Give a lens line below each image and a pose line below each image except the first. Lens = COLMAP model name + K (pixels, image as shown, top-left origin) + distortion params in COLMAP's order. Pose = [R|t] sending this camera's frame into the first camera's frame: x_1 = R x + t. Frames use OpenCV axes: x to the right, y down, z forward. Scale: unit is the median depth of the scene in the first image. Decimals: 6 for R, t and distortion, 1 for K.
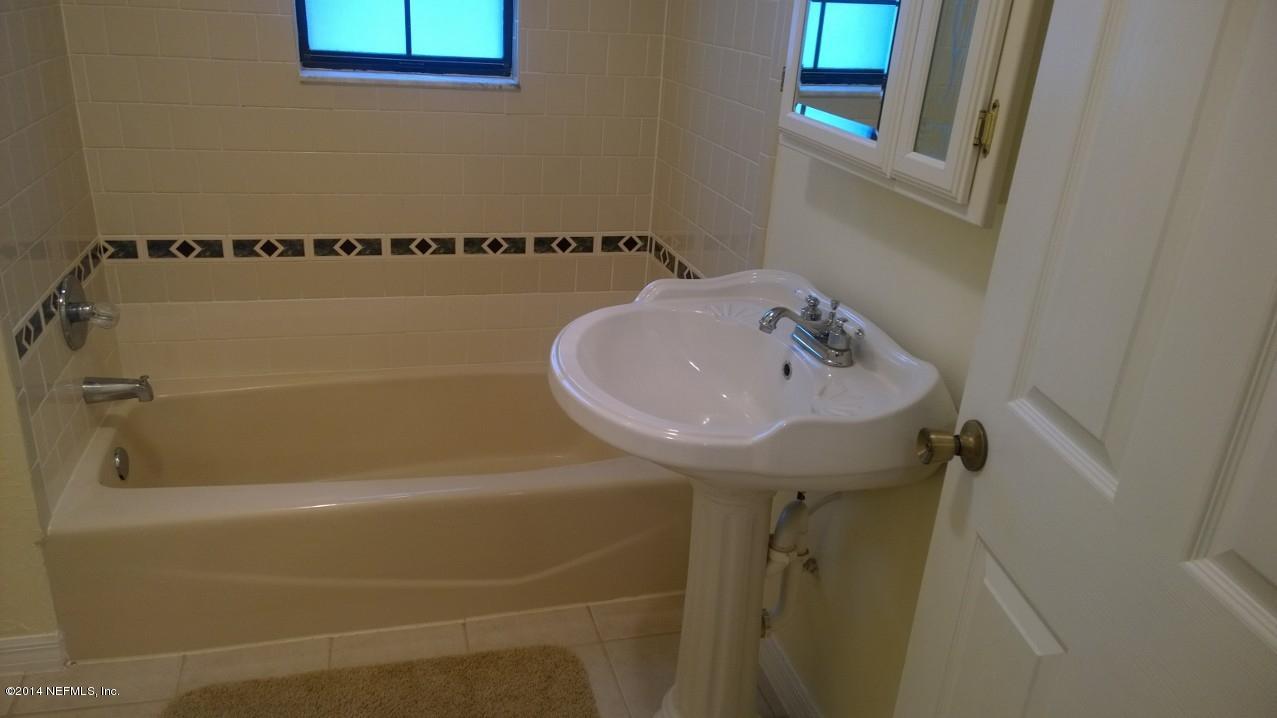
lens RADIAL K [[936.0, 0, 638.4], [0, 936.0, 375.5], [0, 0, 1]] dist [0.002068, -0.000580]
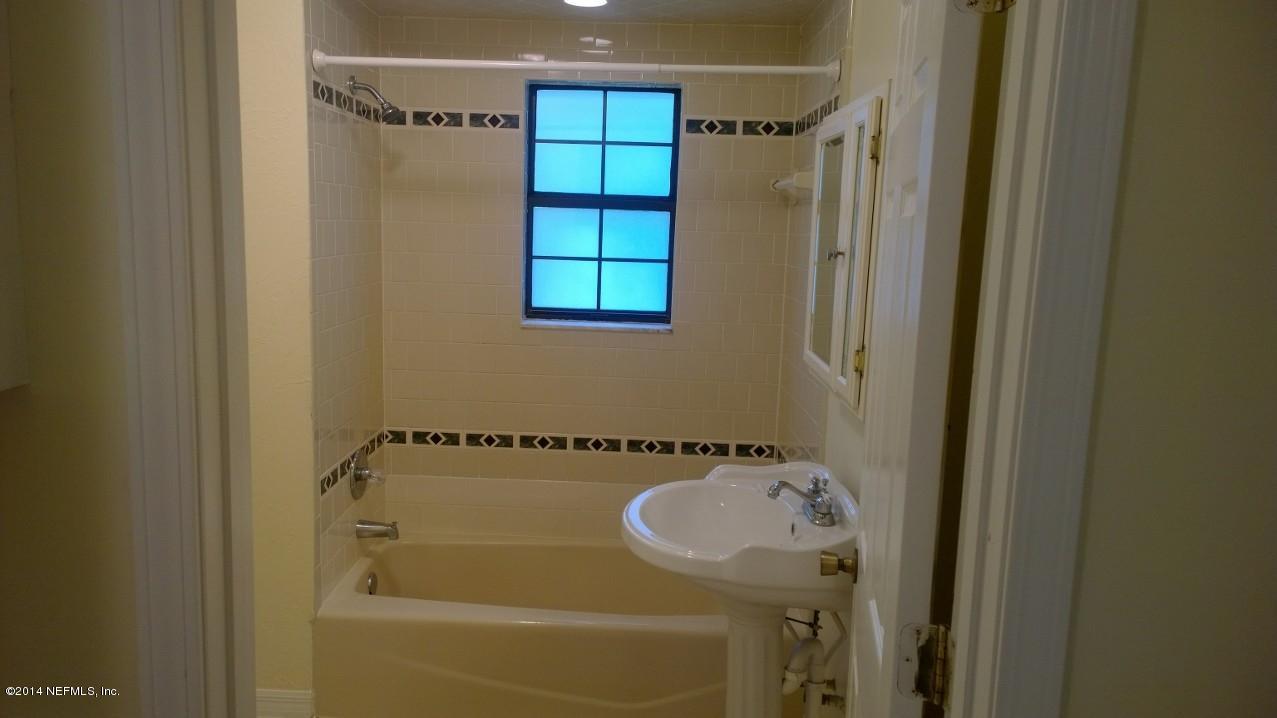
lens RADIAL K [[935.5, 0, 608.0], [0, 935.5, 360.3], [0, 0, 1]] dist [0.044216, 0.001808]
pose [[0.949629, 0.011213, -0.313174, 0.236874], [-0.092713, 0.964674, -0.246594, 0.086968], [0.299346, 0.263208, 0.917122, -0.299173]]
